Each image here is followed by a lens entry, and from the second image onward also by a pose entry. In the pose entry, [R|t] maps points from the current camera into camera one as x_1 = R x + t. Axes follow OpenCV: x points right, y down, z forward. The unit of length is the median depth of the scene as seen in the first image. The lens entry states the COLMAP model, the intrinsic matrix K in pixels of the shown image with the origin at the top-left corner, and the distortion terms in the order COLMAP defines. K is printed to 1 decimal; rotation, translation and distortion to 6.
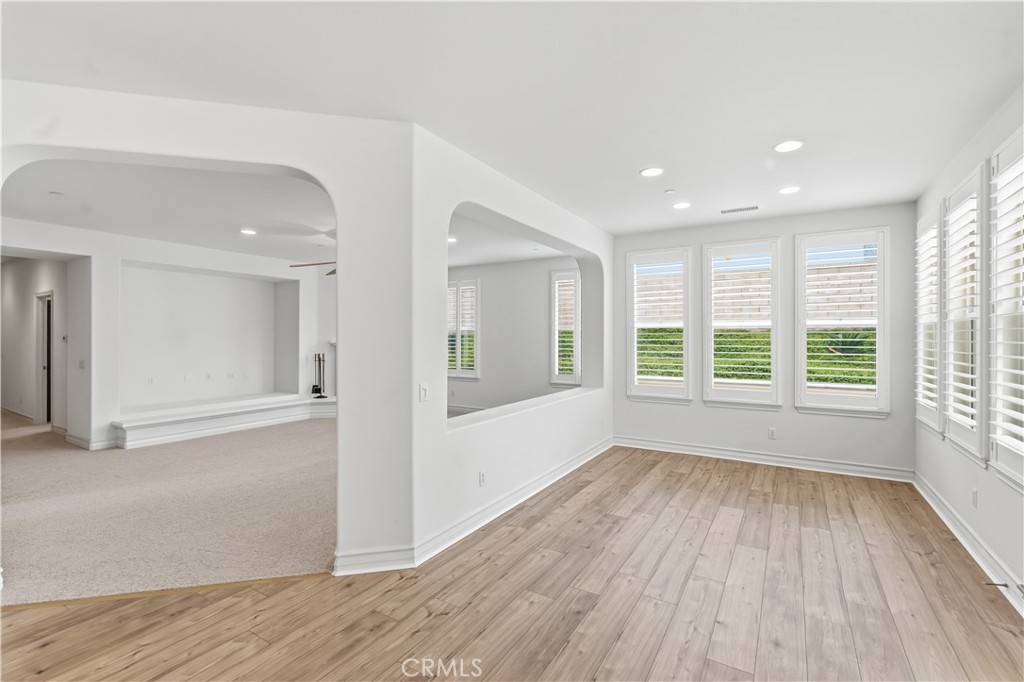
lens RADIAL K [[456.7, 0, 511.9], [0, 456.7, 337.5], [0, 0, 1]] dist [-0.010288, 0.002283]
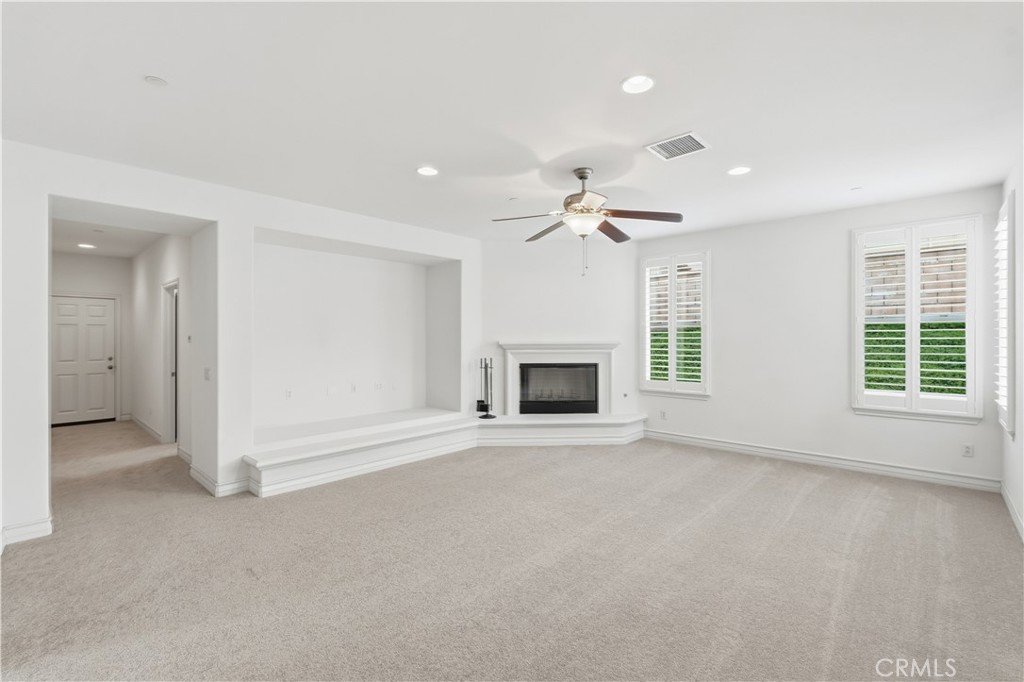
lens RADIAL K [[456.7, 0, 508.1], [0, 456.7, 339.1], [0, 0, 1]] dist [-0.010288, 0.002283]
pose [[0.980473, -0.003089, -0.196629, -0.272733], [0.002168, 0.999986, -0.004900, 0.008537], [0.196641, 0.004378, 0.980466, 0.311499]]
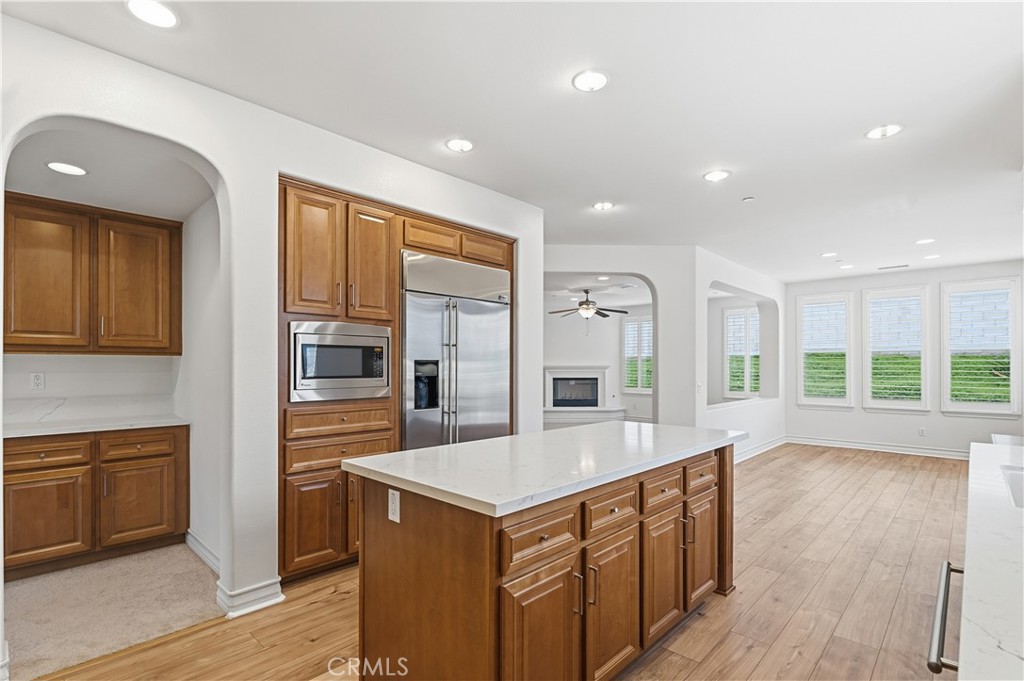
lens RADIAL K [[496.3, 0, 516.4], [0, 496.3, 366.1], [0, 0, 1]] dist [0.002796, -0.000017]
pose [[0.980714, -0.003296, -0.195423, -0.219011], [0.003193, 0.999995, -0.000838, 0.012619], [0.195424, 0.000198, 0.980719, -0.469866]]
